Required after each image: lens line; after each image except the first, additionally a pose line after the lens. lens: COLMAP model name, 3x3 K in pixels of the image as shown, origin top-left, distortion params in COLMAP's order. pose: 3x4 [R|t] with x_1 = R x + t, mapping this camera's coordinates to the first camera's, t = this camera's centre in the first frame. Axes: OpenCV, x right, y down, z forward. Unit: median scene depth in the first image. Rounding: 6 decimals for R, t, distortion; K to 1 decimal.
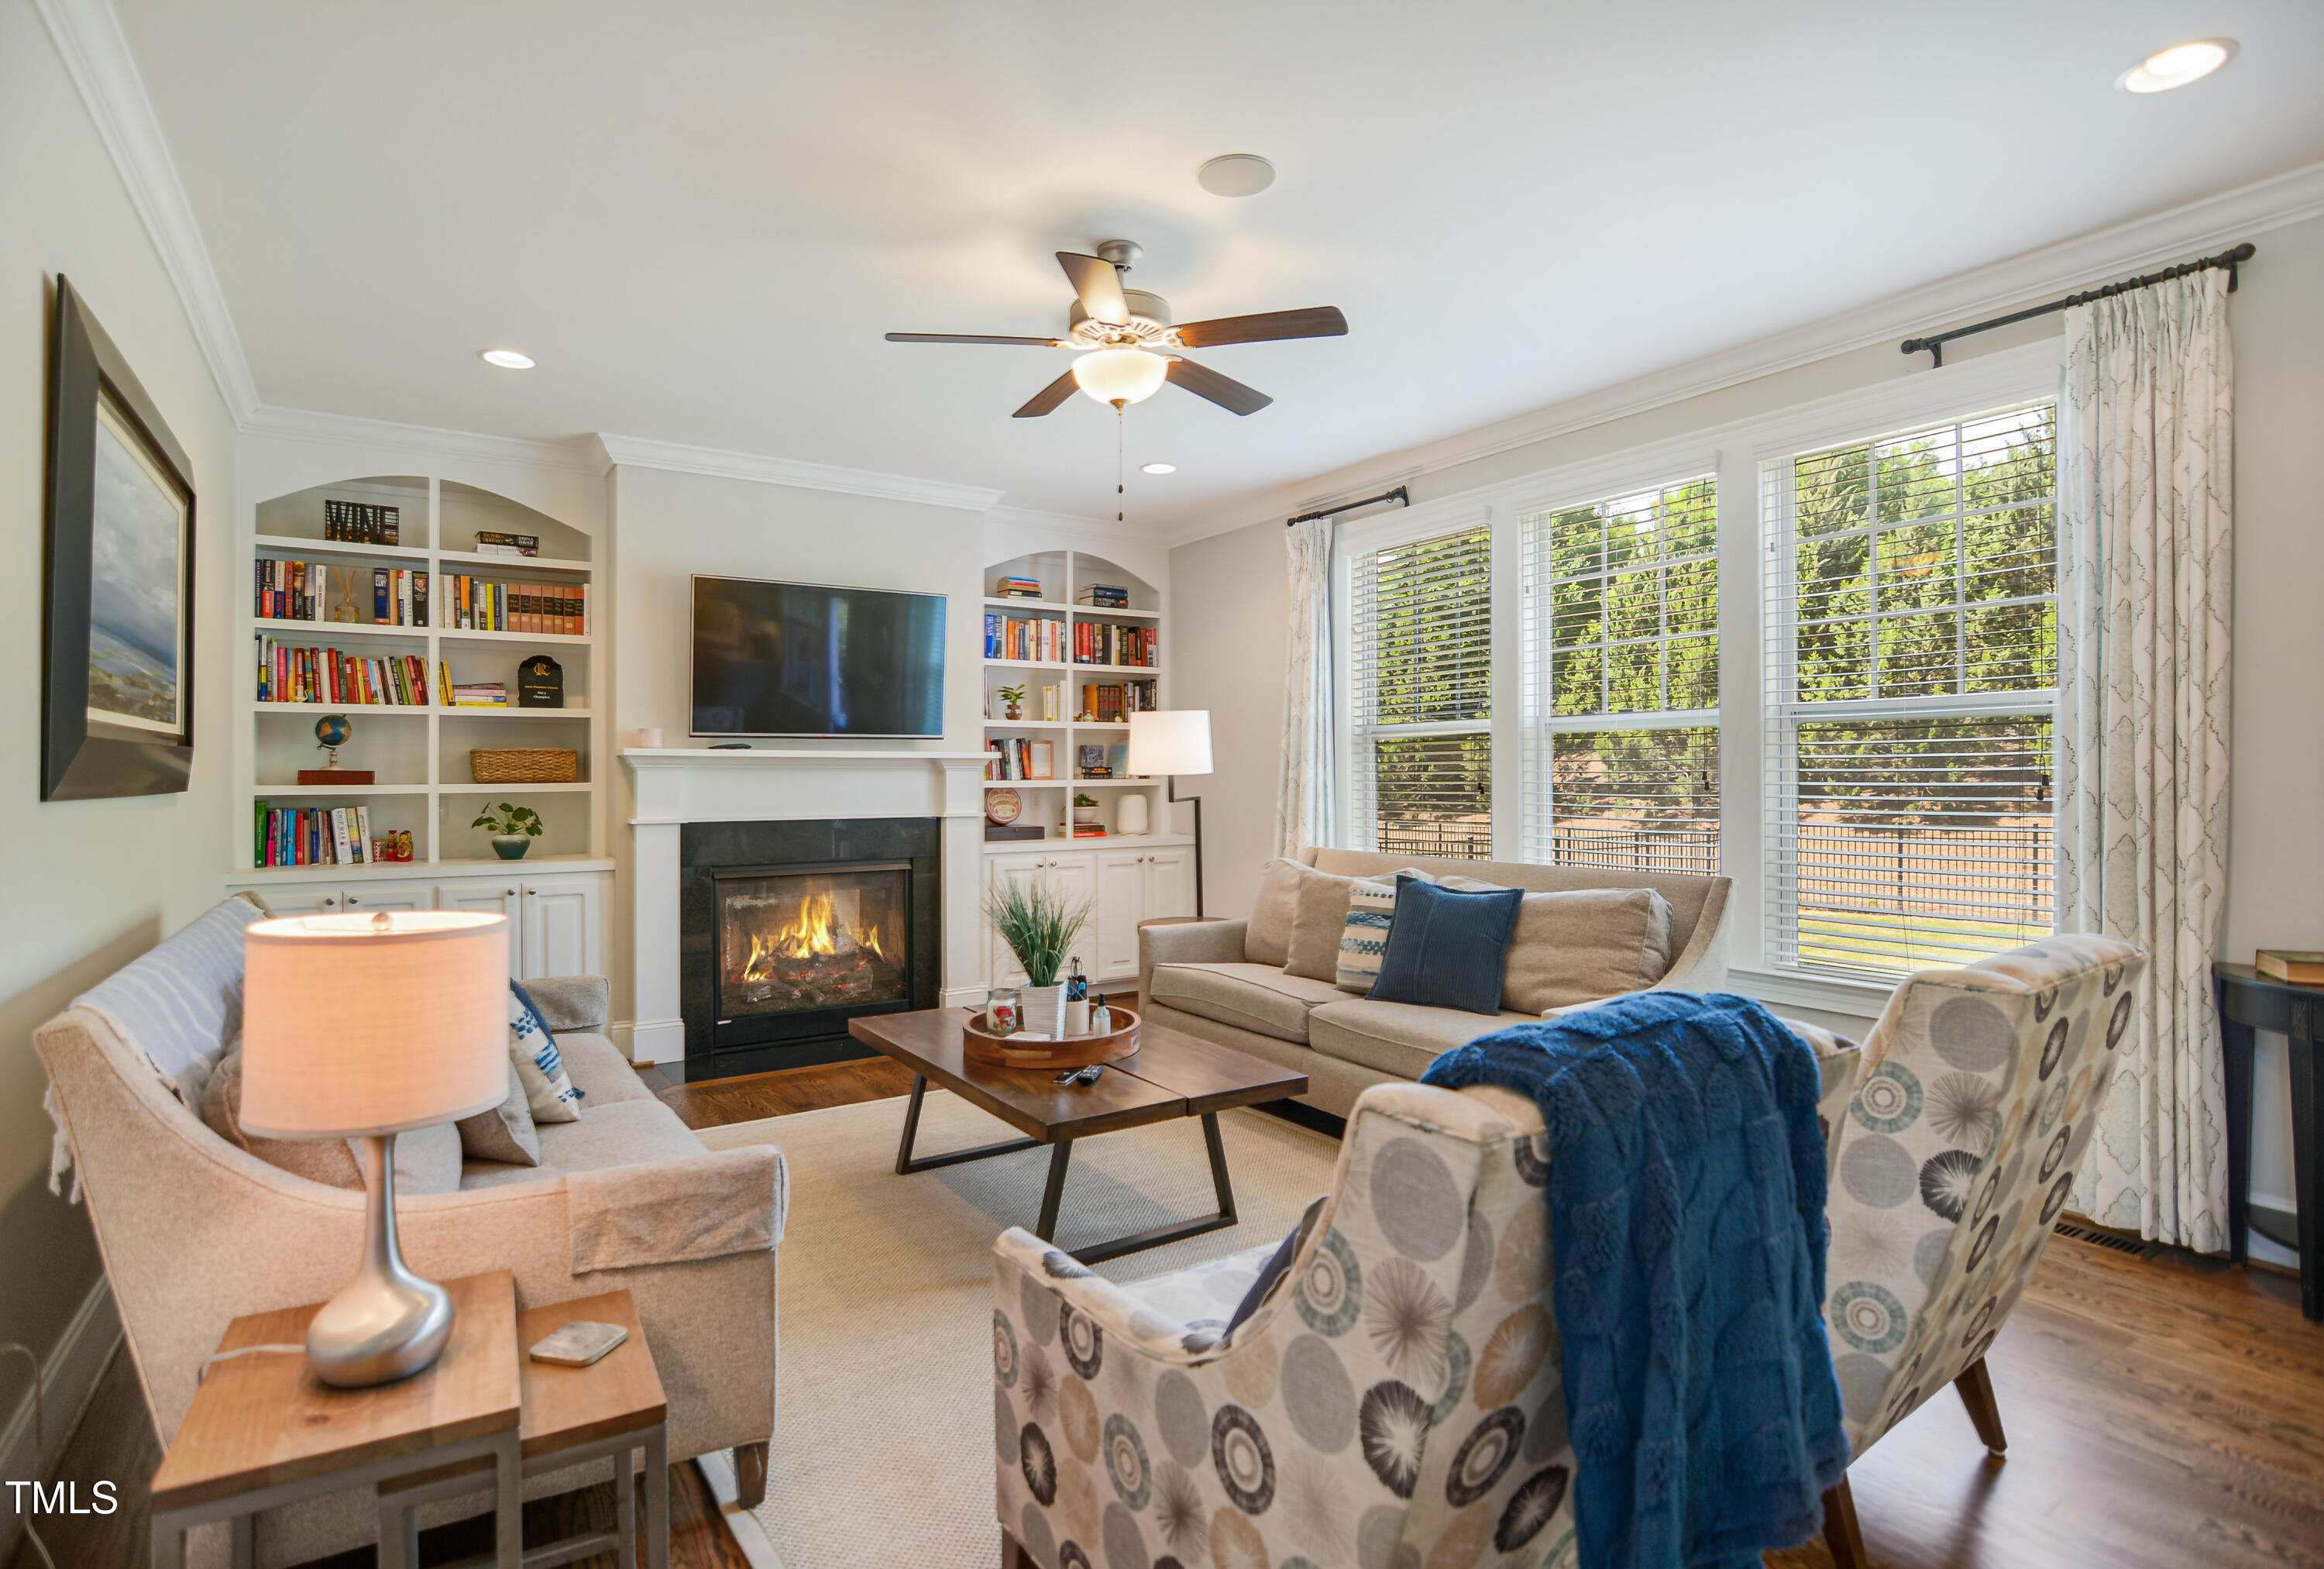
lens RADIAL K [[1189.3, 0, 1162.0], [0, 1189.3, 784.5], [0, 0, 1]] dist [-0.000864, -0.000802]
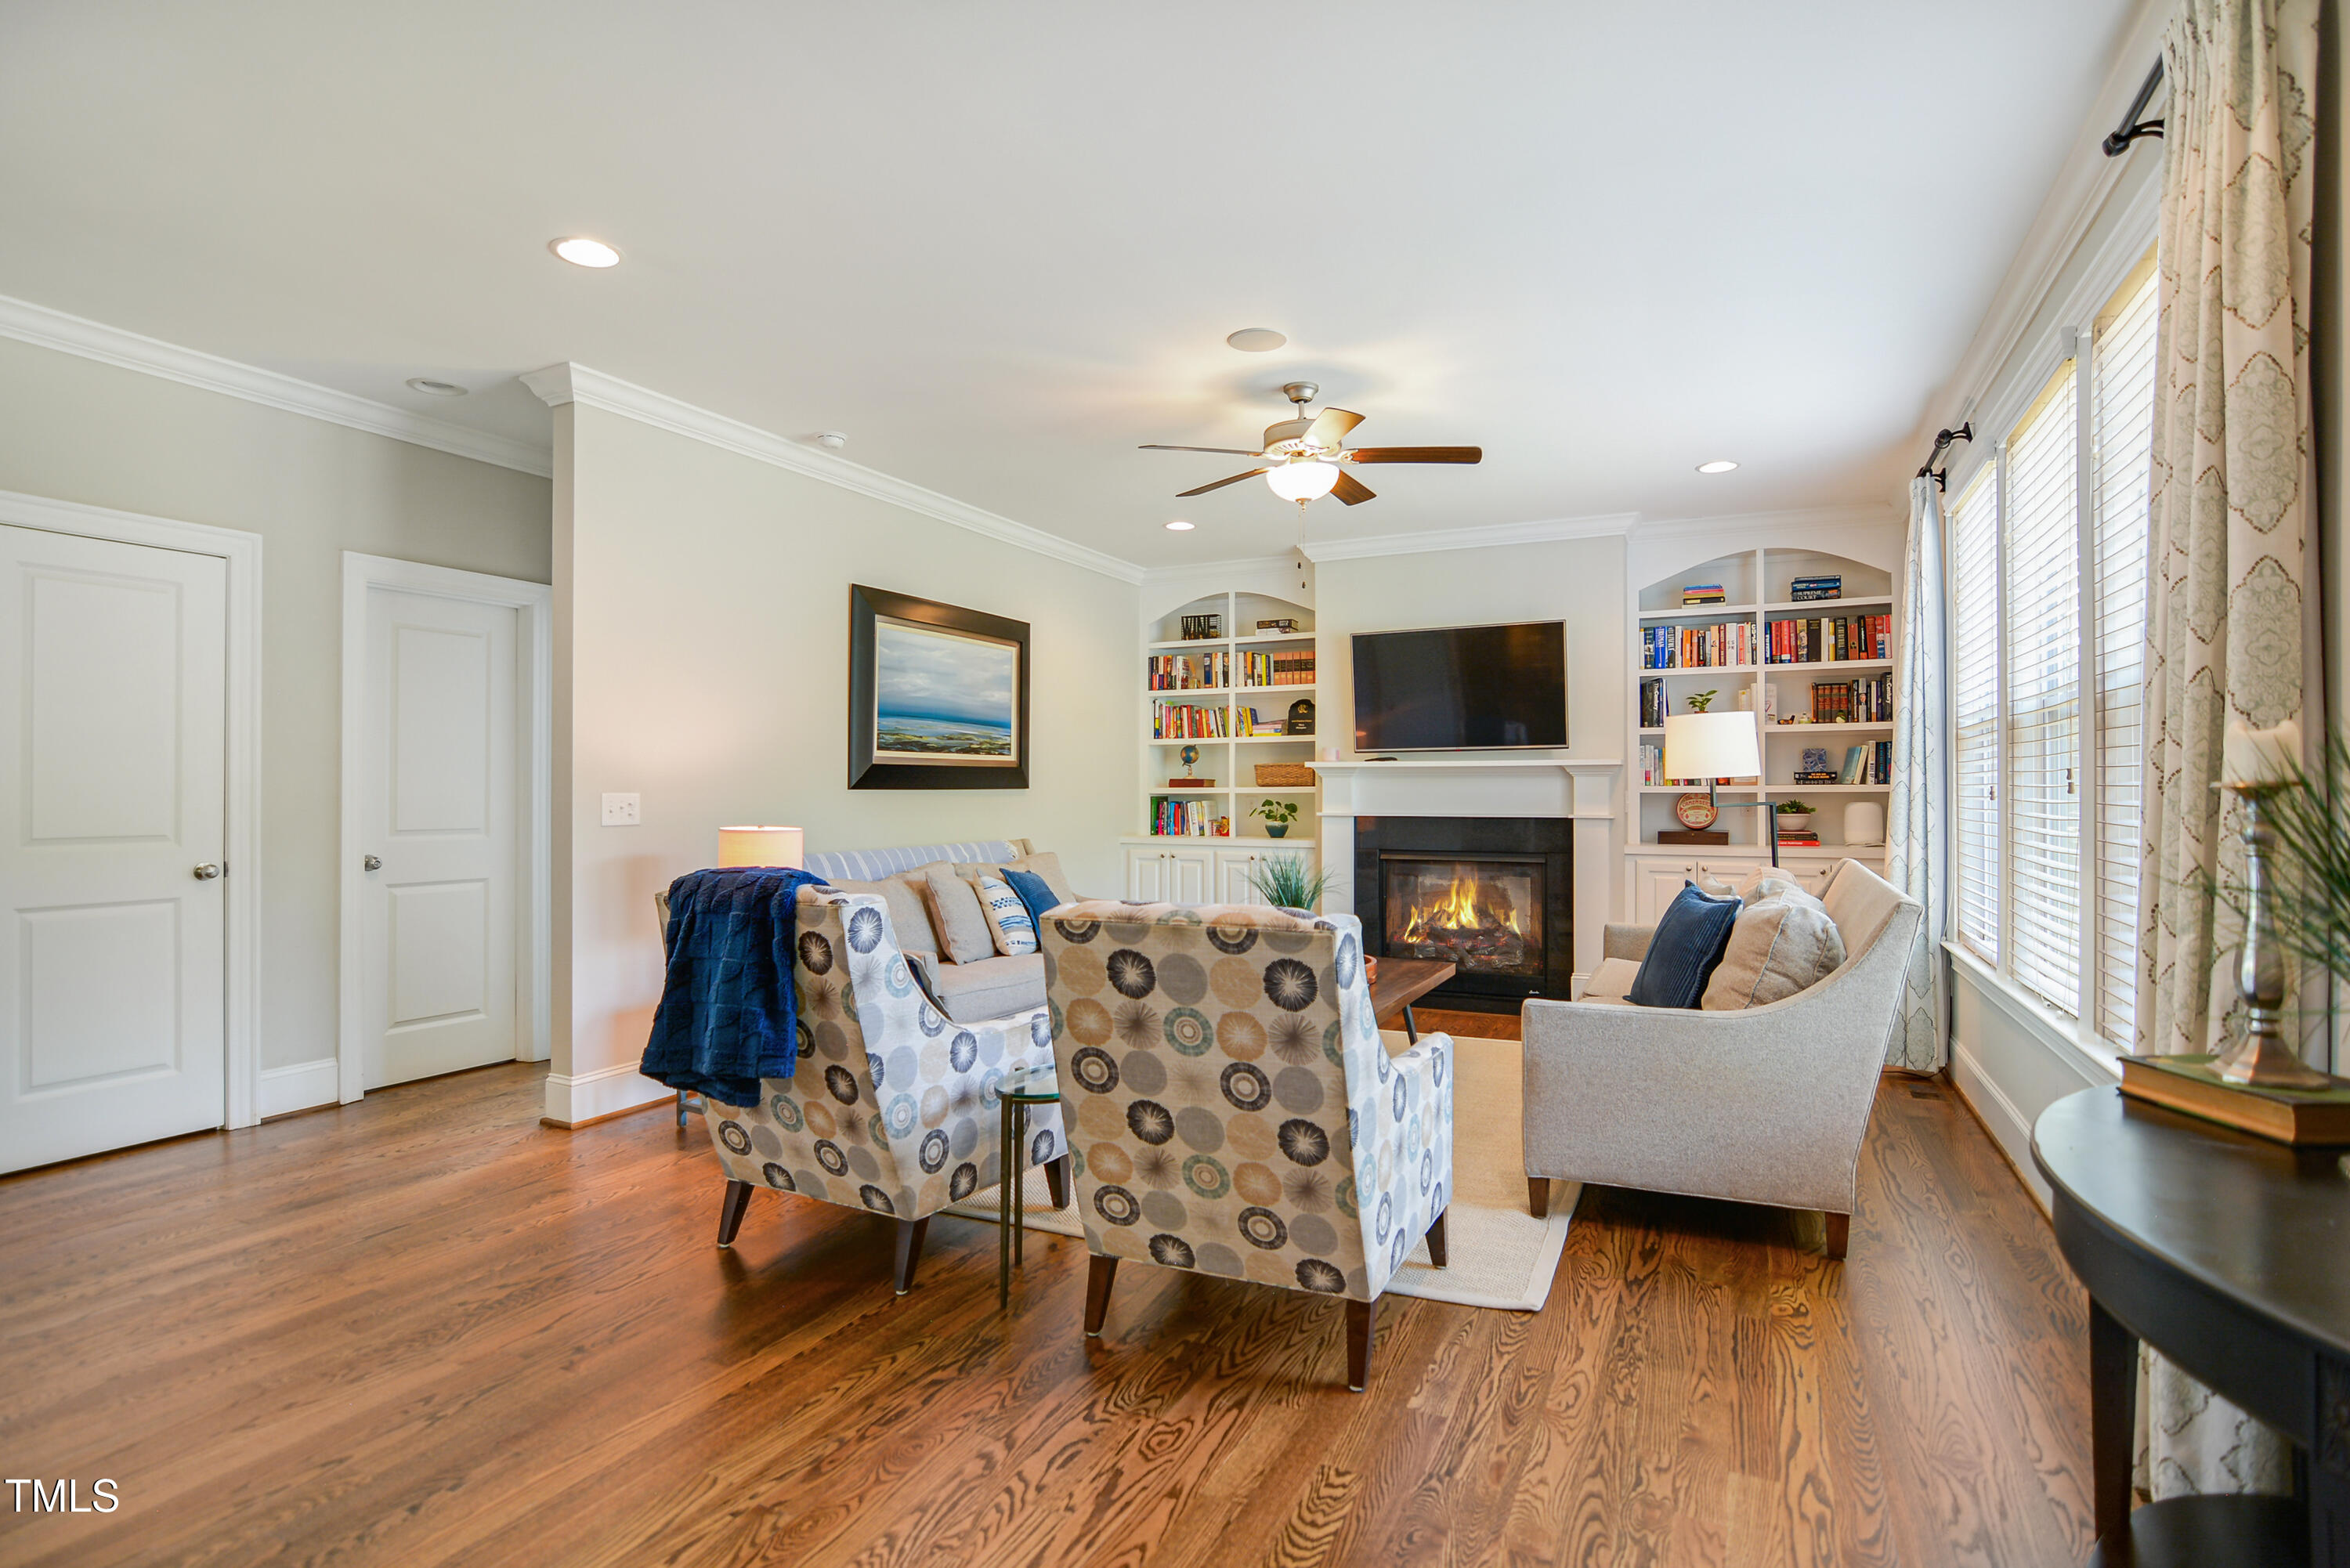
lens RADIAL K [[1182.9, 0, 1154.8], [0, 1182.9, 803.3], [0, 0, 1]] dist [-0.019160, 0.010319]
pose [[0.508673, 0.012626, -0.860867, 0.647296], [-0.005715, 0.999920, 0.011289, 0.003629], [0.860941, -0.000823, 0.508705, 0.113102]]
